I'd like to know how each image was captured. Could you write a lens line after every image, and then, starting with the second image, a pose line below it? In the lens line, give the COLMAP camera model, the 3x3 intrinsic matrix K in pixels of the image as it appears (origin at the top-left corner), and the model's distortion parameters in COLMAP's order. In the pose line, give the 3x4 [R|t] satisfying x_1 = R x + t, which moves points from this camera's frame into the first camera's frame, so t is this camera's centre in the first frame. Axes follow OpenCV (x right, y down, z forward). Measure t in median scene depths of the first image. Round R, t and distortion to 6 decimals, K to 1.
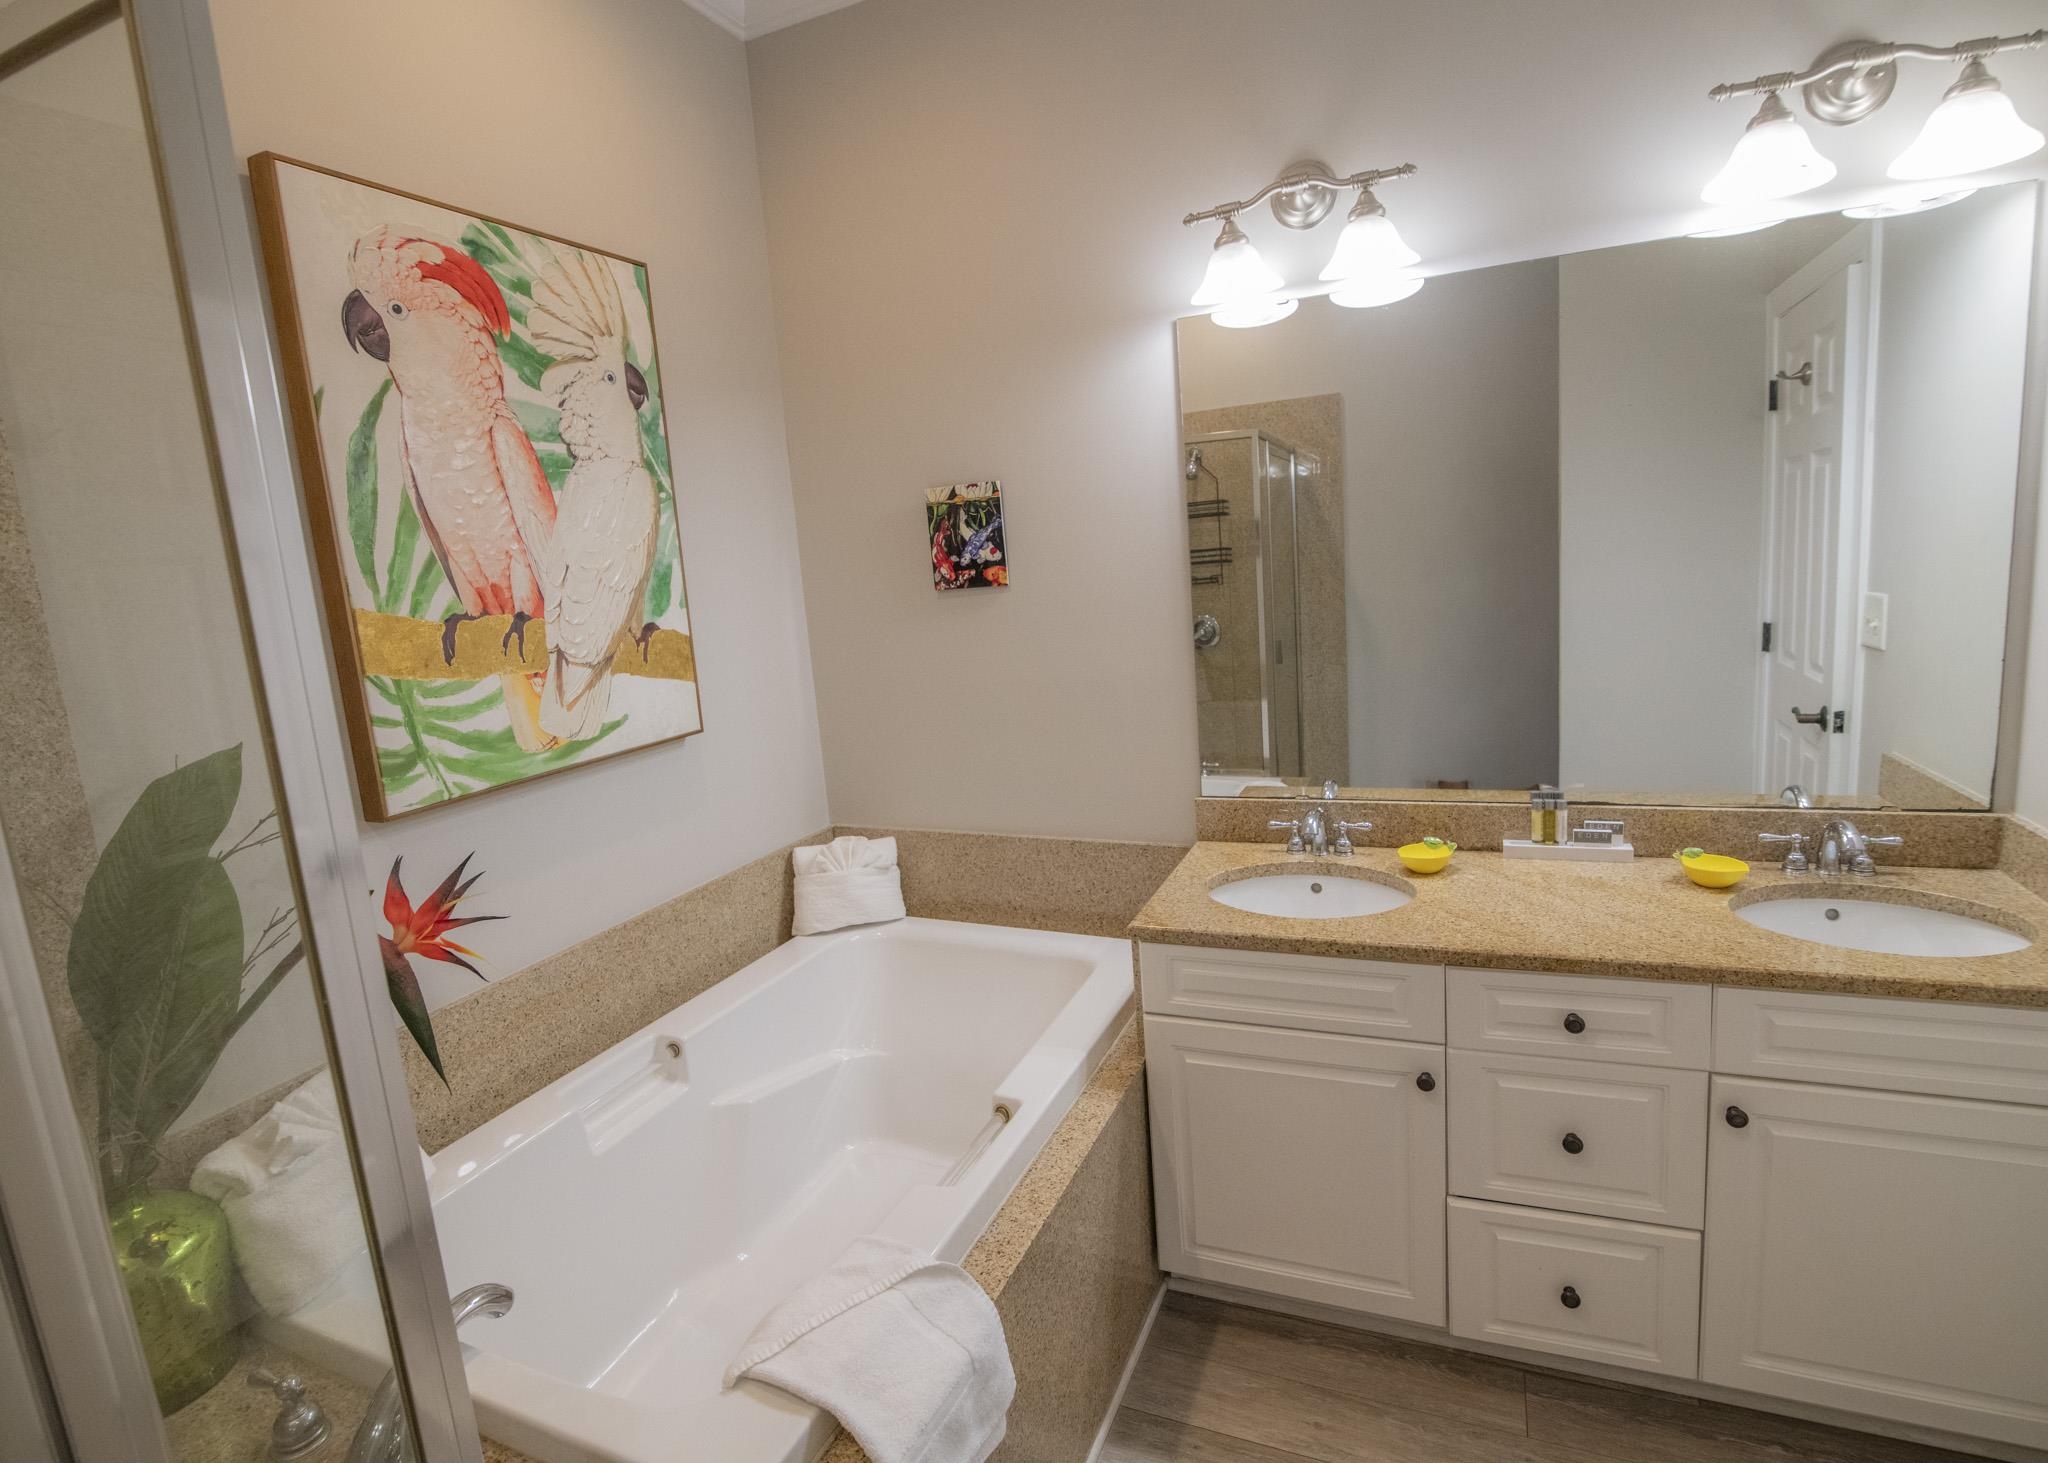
lens RADIAL K [[1009.5, 0, 1029.6], [0, 1009.5, 728.9], [0, 0, 1]] dist [-0.018113, -0.000749]
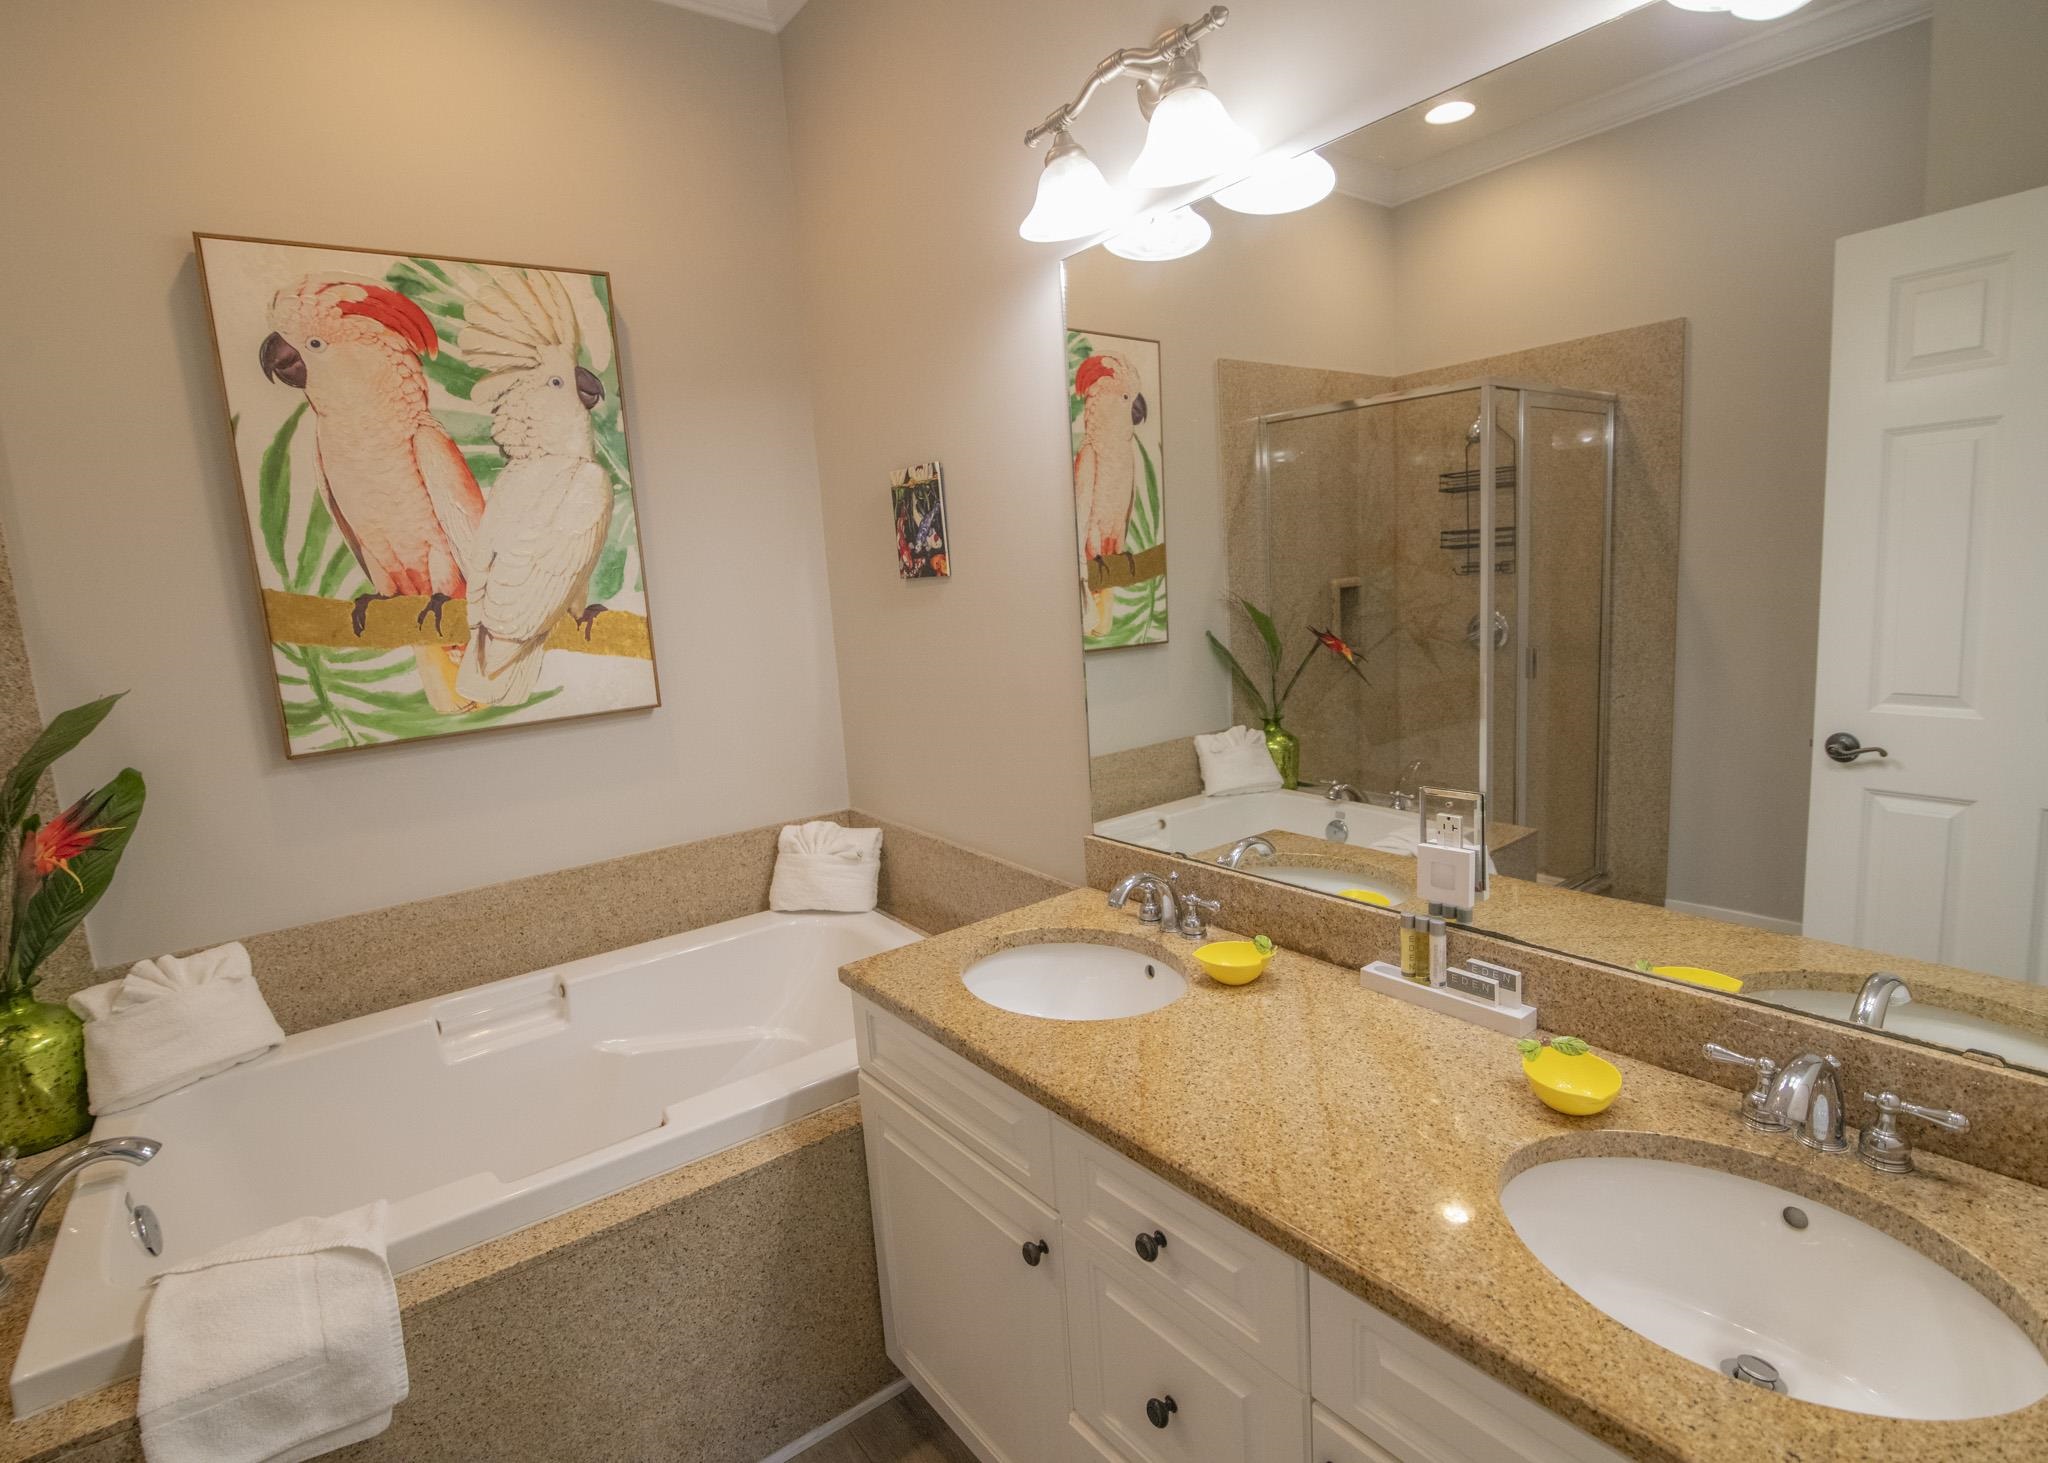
lens RADIAL K [[1009.5, 0, 1029.6], [0, 1009.5, 728.9], [0, 0, 1]] dist [-0.018113, -0.000749]
pose [[0.870284, 0.097323, -0.482840, 0.642092], [-0.083484, 0.995247, 0.050131, -0.071738], [0.485425, -0.003319, 0.874272, 0.299006]]
